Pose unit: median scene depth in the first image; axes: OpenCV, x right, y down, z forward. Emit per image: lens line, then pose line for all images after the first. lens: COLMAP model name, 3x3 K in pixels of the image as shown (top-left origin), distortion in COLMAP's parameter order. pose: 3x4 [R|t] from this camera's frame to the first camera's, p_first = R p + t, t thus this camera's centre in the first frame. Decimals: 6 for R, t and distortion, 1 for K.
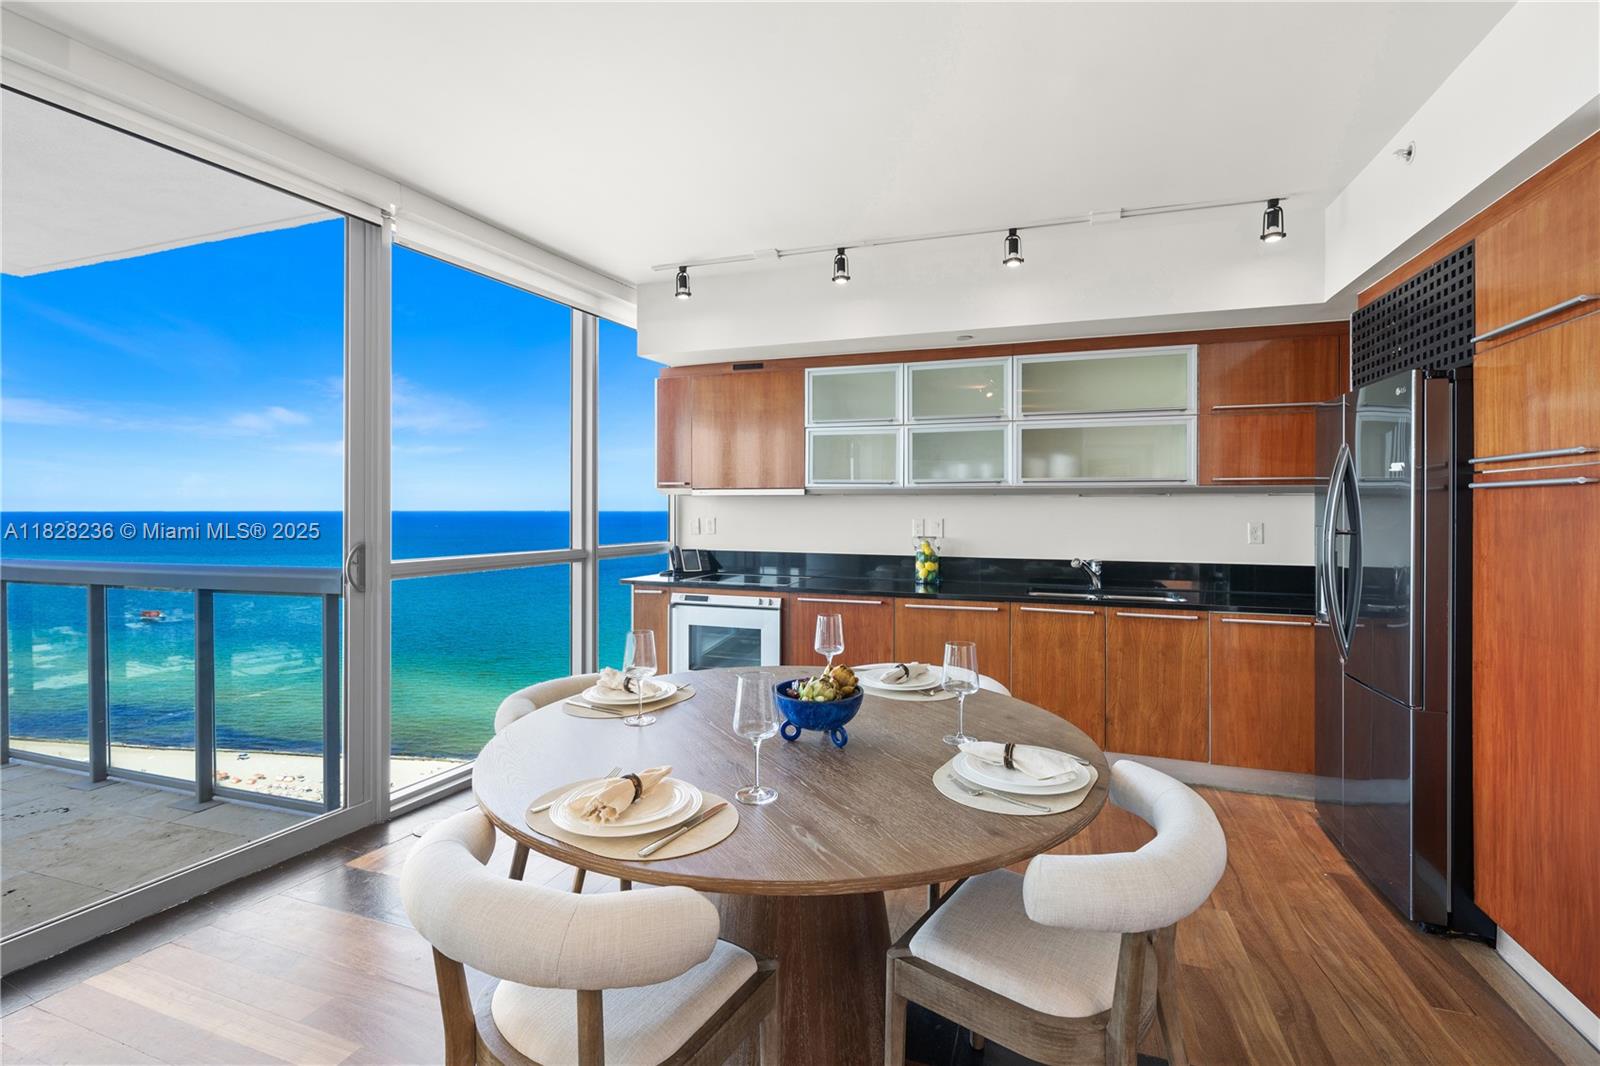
lens RADIAL K [[699.5, 0, 811.9], [0, 699.5, 496.4], [0, 0, 1]] dist [-0.001606, 0.000089]
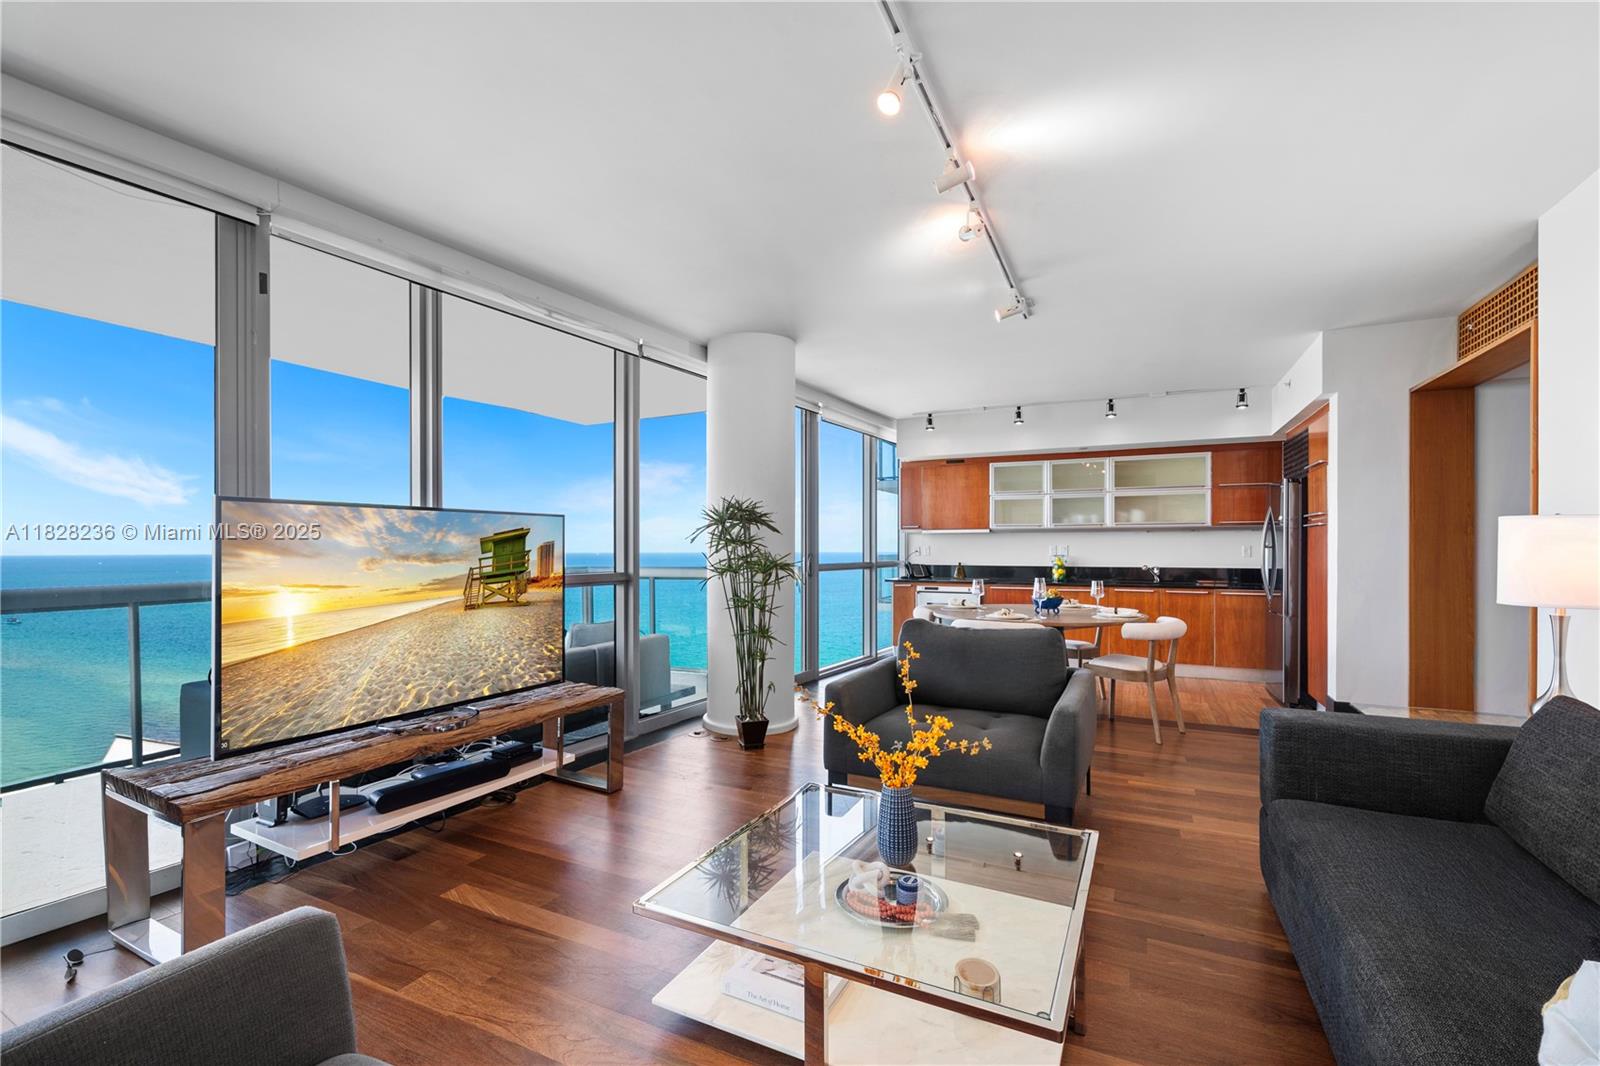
lens RADIAL K [[699.5, 0, 801.7], [0, 699.5, 545.1], [0, 0, 1]] dist [-0.001606, 0.000089]
pose [[0.993453, -0.004318, -0.114164, -0.316415], [0.005459, 0.999938, 0.009680, 0.011294], [0.114115, -0.010239, 0.993415, -0.948958]]
